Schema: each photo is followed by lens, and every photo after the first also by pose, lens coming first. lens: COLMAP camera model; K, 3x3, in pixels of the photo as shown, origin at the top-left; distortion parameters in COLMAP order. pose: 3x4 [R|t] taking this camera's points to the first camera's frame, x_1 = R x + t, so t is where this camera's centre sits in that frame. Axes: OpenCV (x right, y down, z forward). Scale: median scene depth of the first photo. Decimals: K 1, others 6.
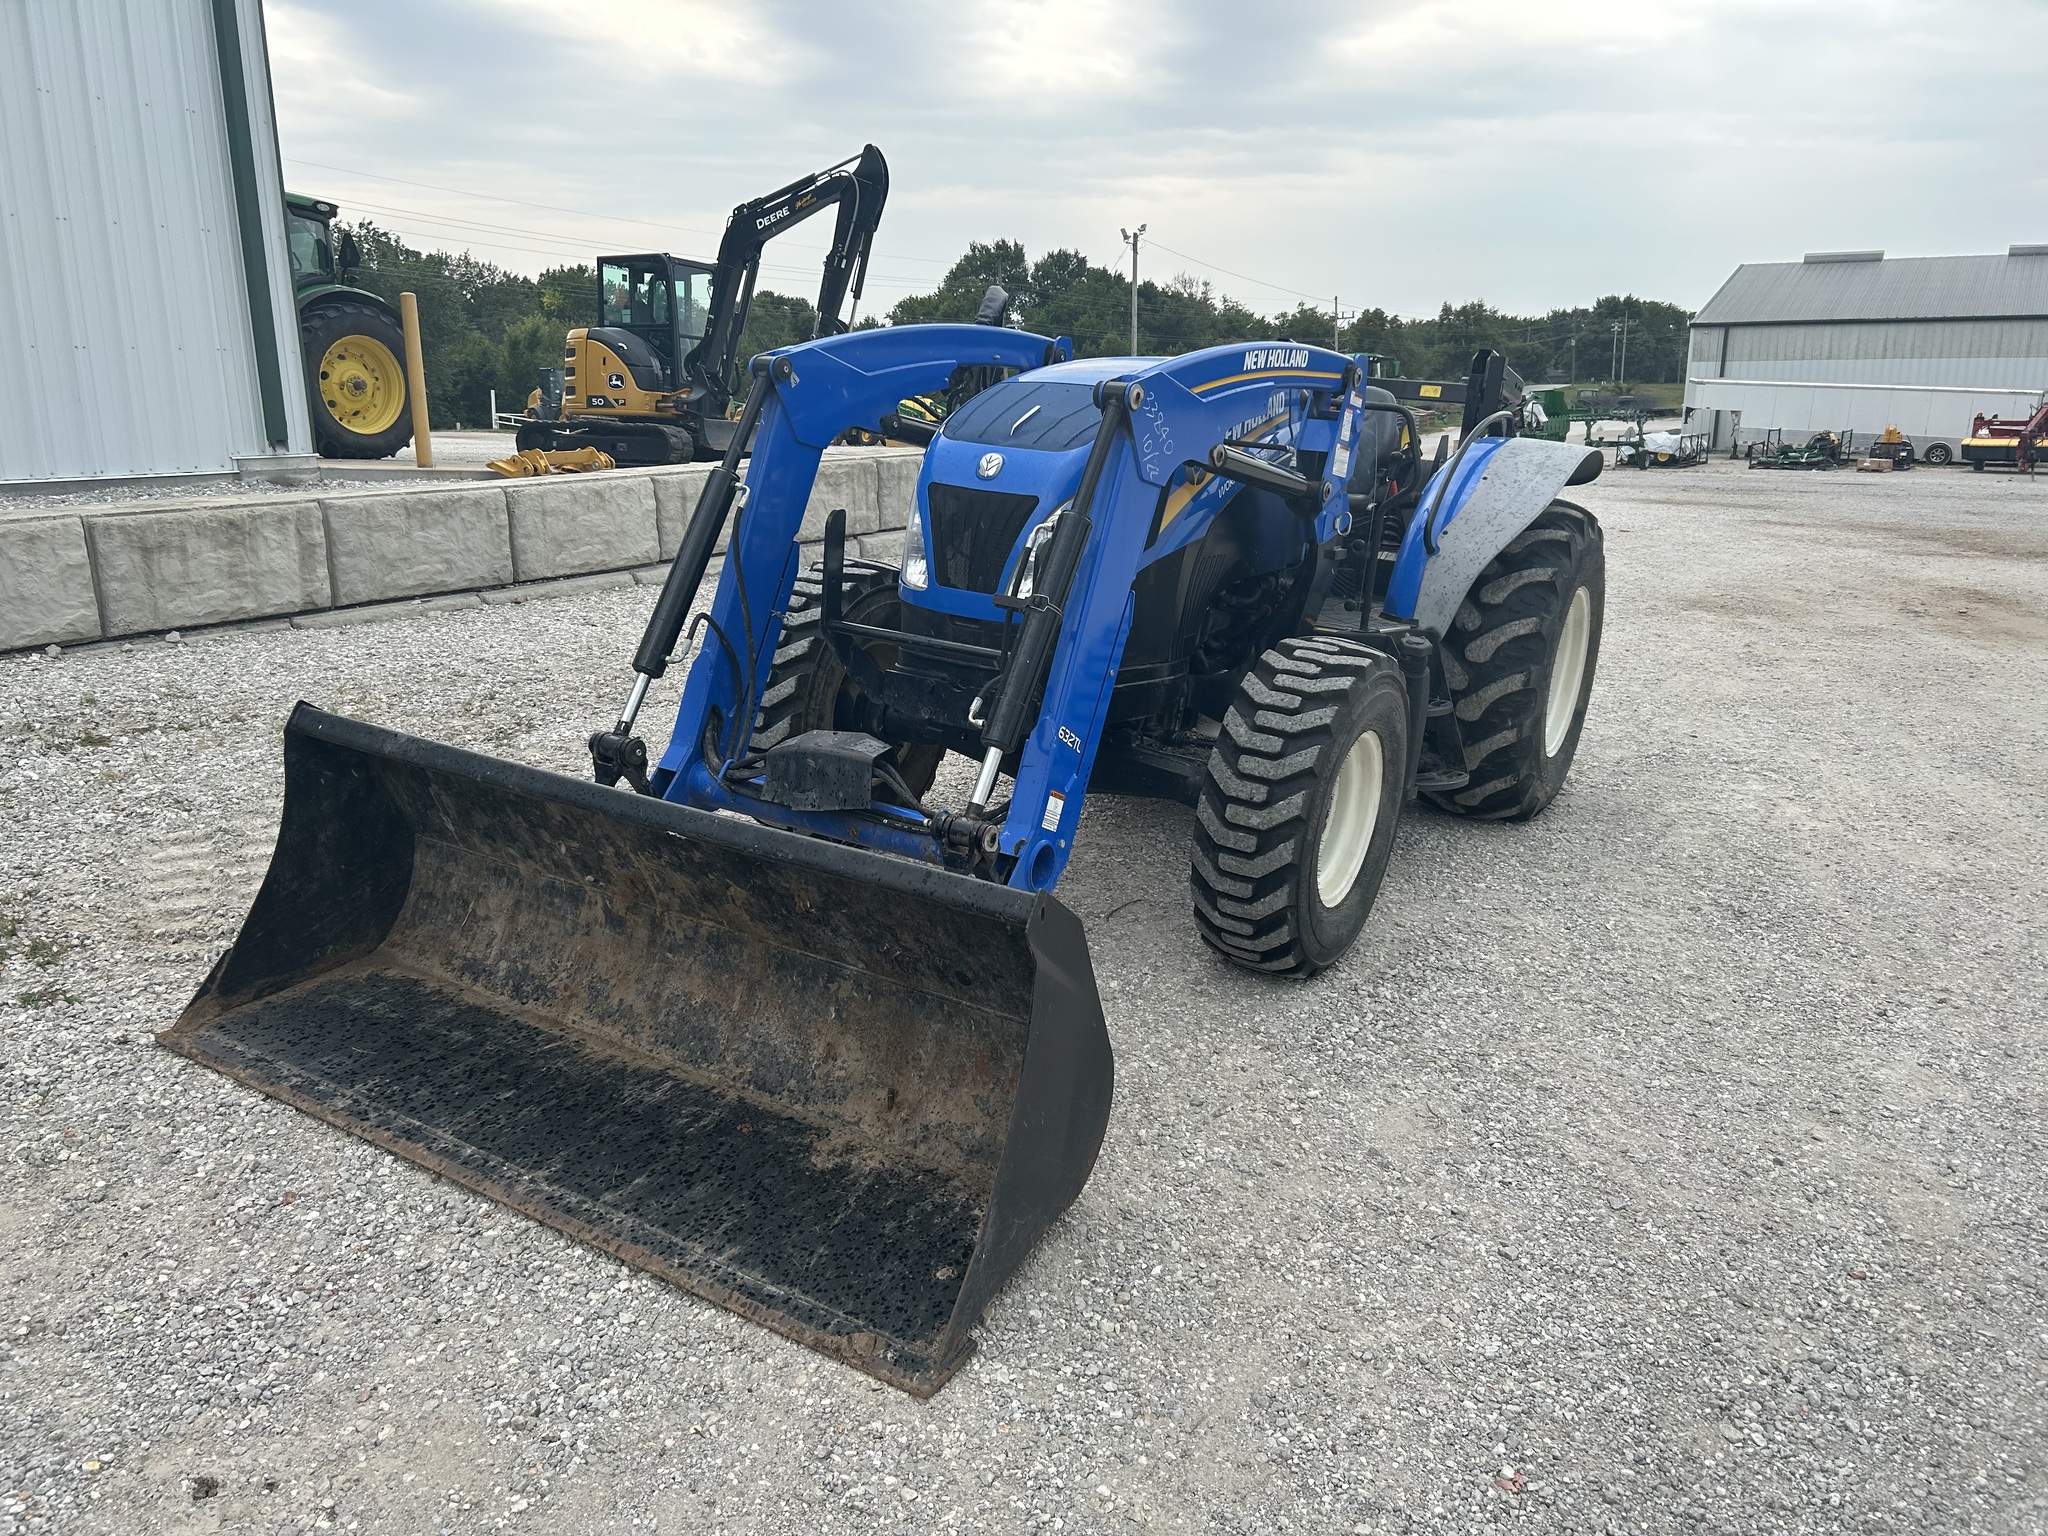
lens RADIAL K [[1521.4, 0, 1012.3], [0, 1521.4, 742.2], [0, 0, 1]] dist [0.060476, -0.090802]
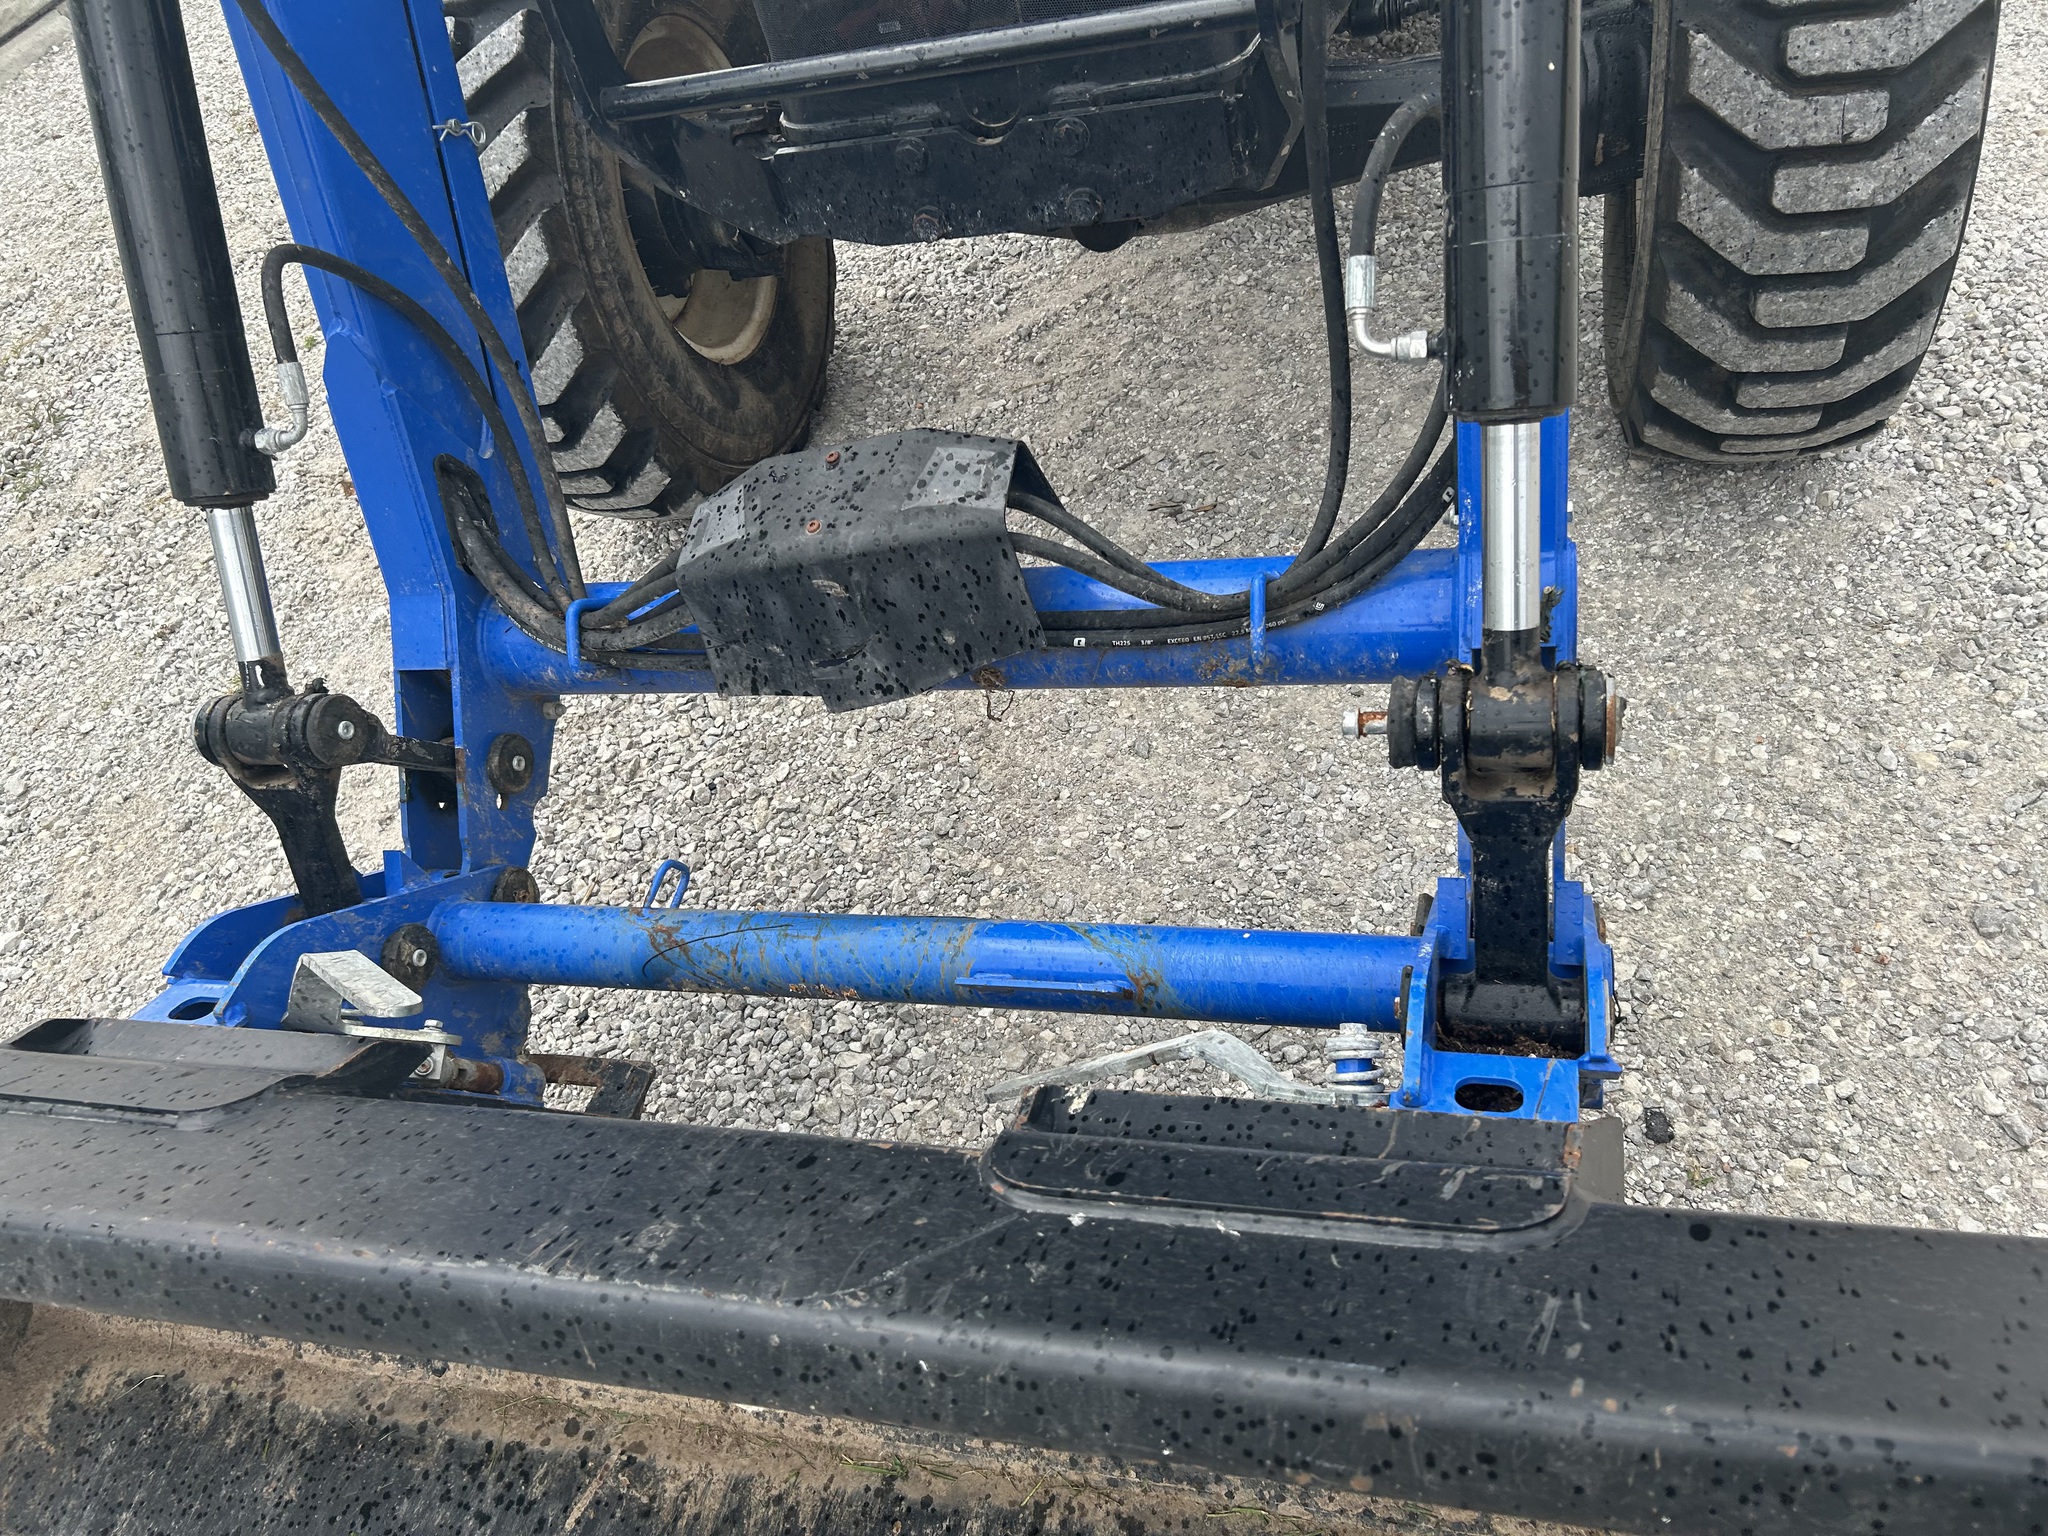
lens RADIAL K [[1564.0, 0, 1024.0], [0, 1564.0, 768.0], [0, 0, 1]] dist [0.028662, -0.008653]
pose [[0.911269, -0.411373, 0.019003, -0.108250], [0.349585, 0.797139, 0.492300, -0.106381], [-0.217667, -0.441974, 0.870218, 0.621784]]
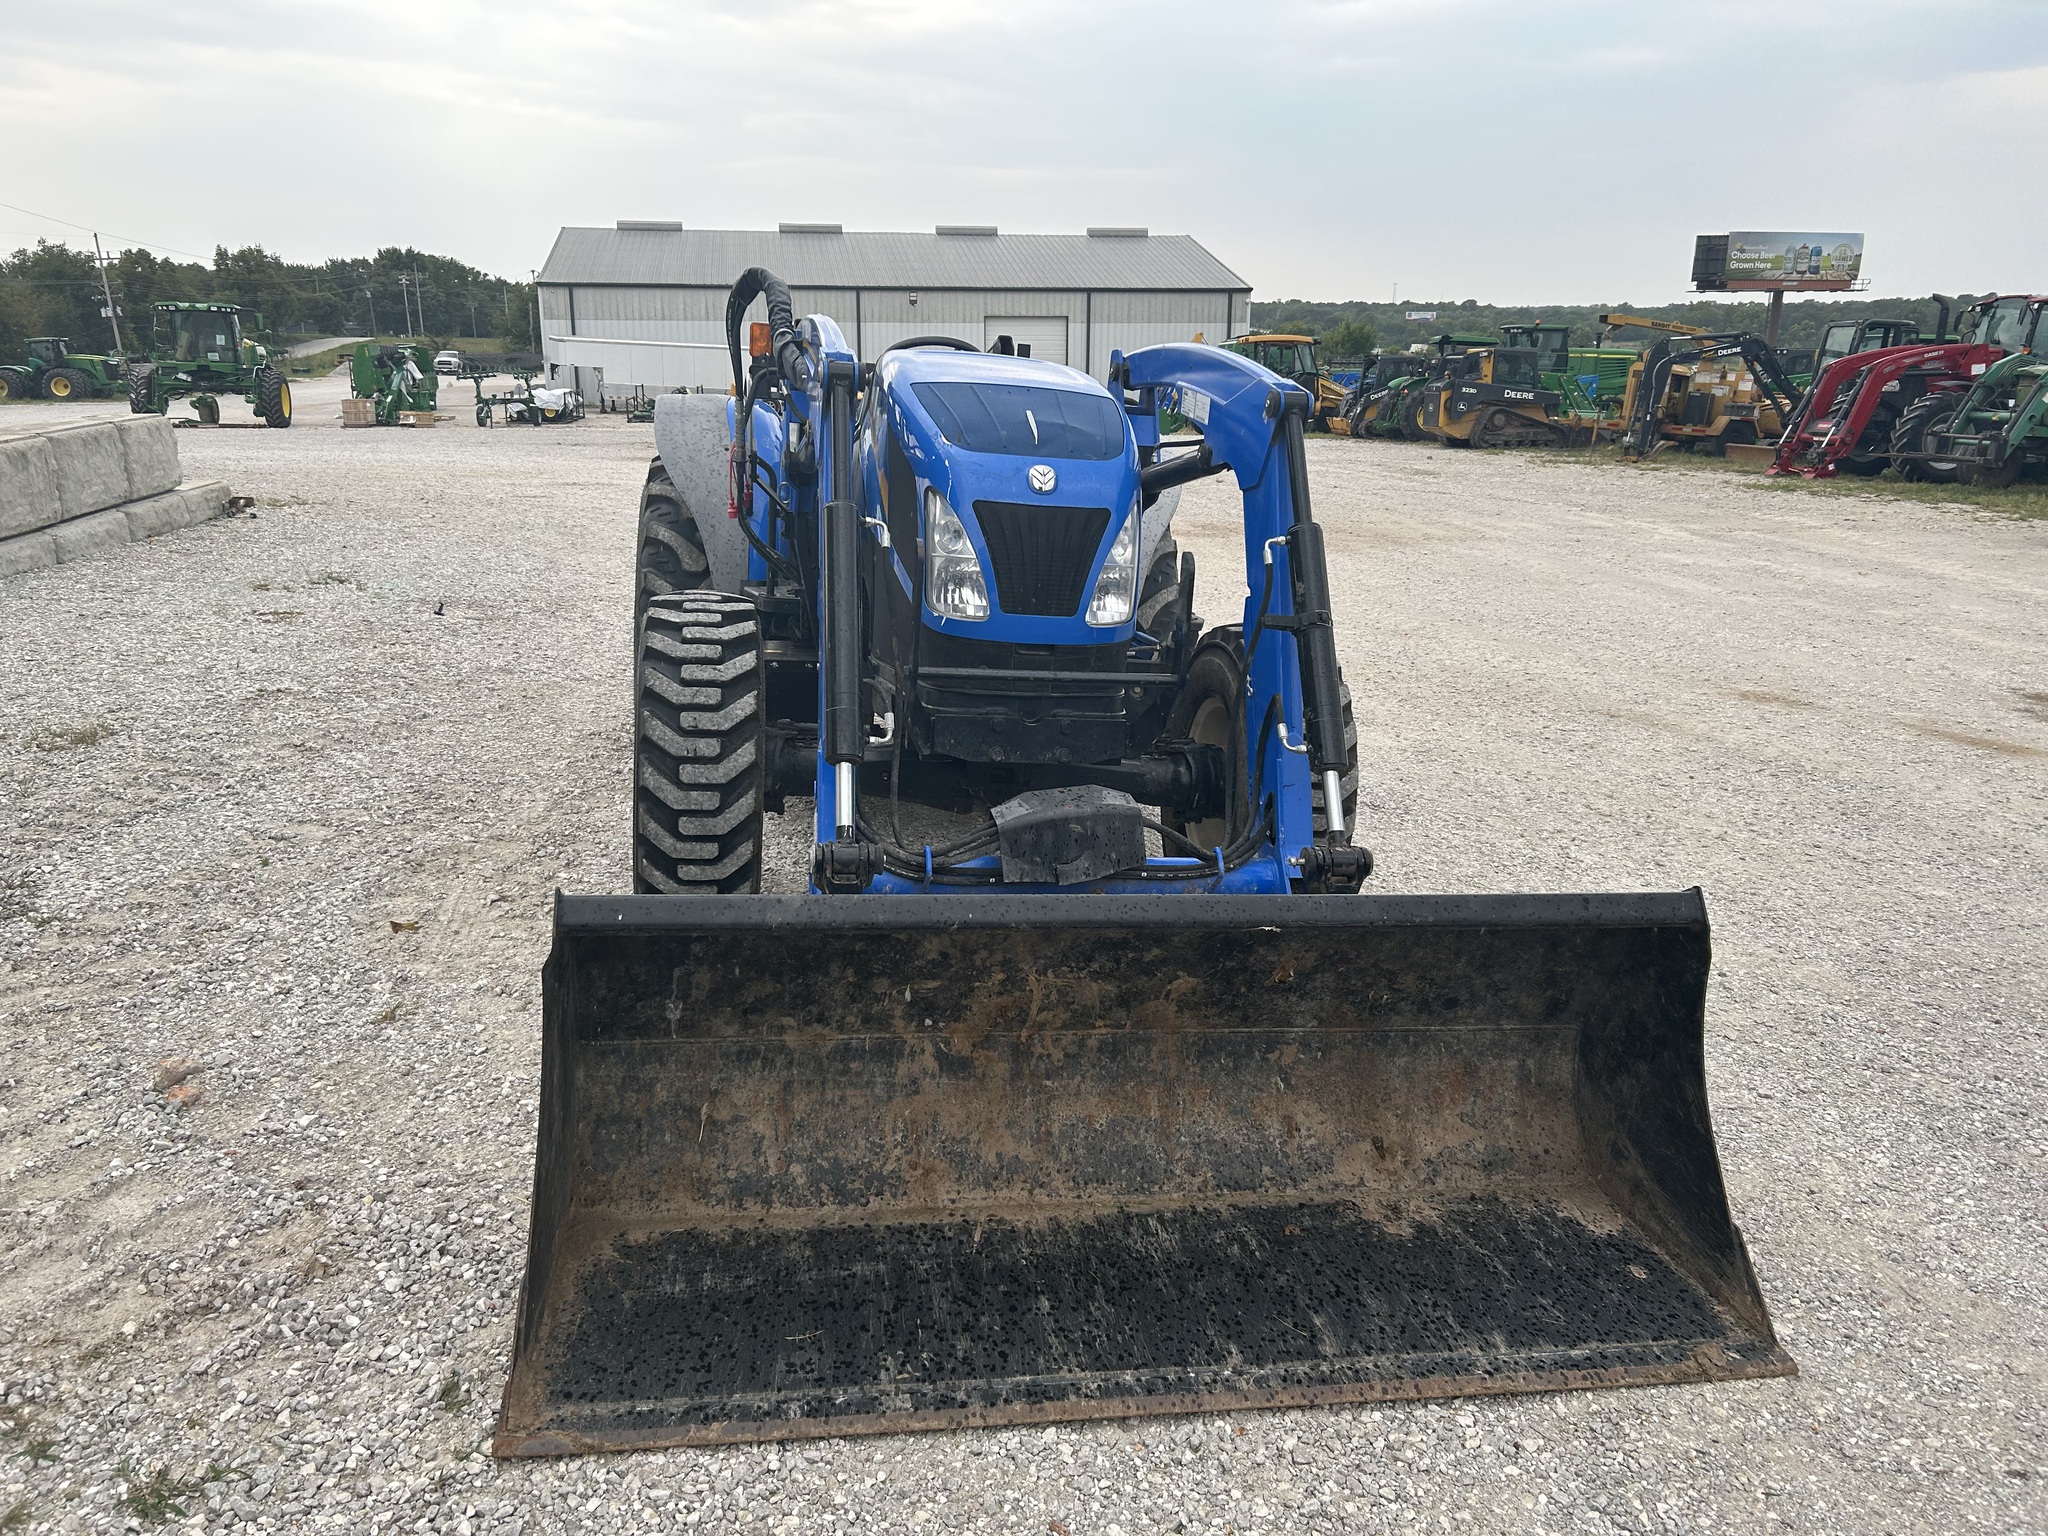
lens RADIAL K [[1521.4, 0, 1012.3], [0, 1521.4, 742.2], [0, 0, 1]] dist [0.060476, -0.090802]
pose [[0.749202, -0.161356, 0.642386, -0.675018], [0.142939, 0.986406, 0.081061, -0.105648], [-0.646734, 0.031091, 0.762082, 0.327976]]
